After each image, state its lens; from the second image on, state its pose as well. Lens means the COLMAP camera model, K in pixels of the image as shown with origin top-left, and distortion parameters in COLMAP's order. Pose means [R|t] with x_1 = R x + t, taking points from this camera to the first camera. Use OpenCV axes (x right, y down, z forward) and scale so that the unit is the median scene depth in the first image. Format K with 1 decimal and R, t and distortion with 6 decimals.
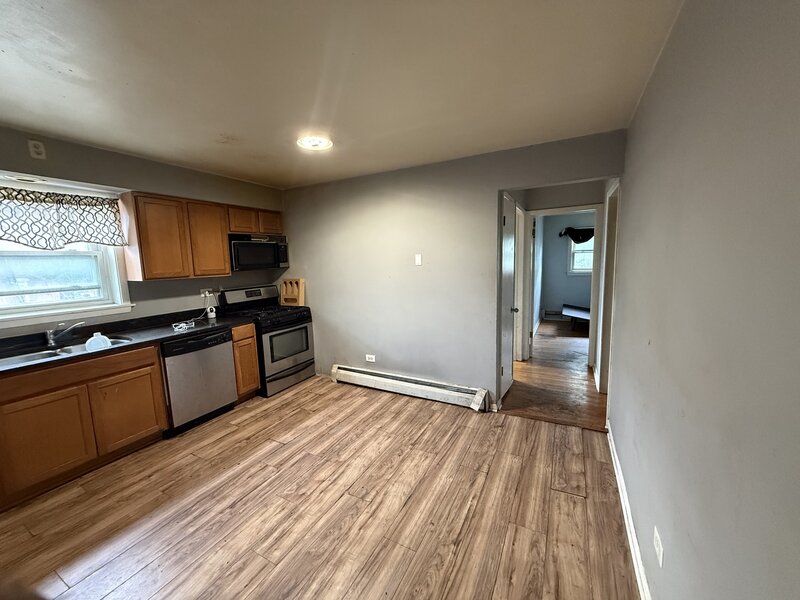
lens RADIAL K [[320.1, 0, 399.3], [0, 320.1, 299.6], [0, 0, 1]] dist [0.002762, 0.000301]
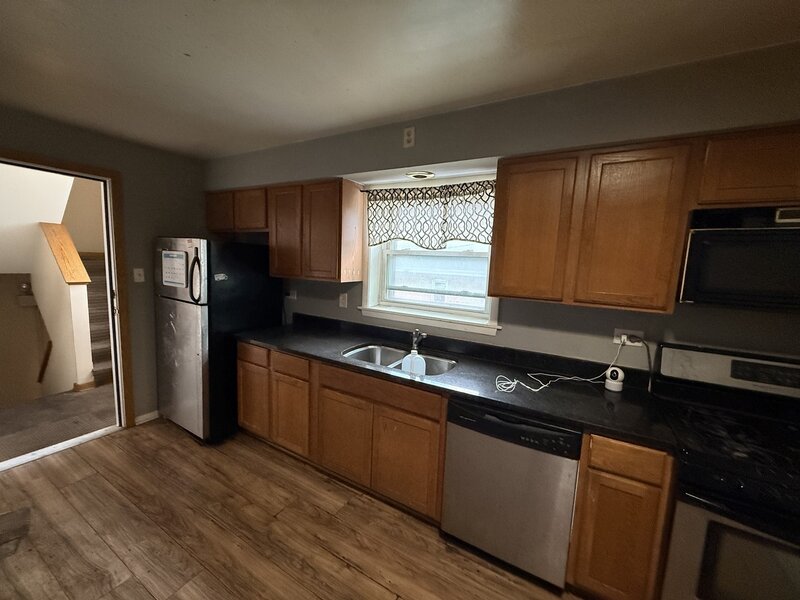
lens RADIAL K [[320.1, 0, 398.8], [0, 320.1, 299.6], [0, 0, 1]] dist [0.002762, 0.000301]
pose [[-0.040805, 0.150623, -0.987749, -0.139518], [-0.162975, 0.974330, 0.155310, -0.128586], [0.985786, 0.167316, -0.015209, 0.852230]]
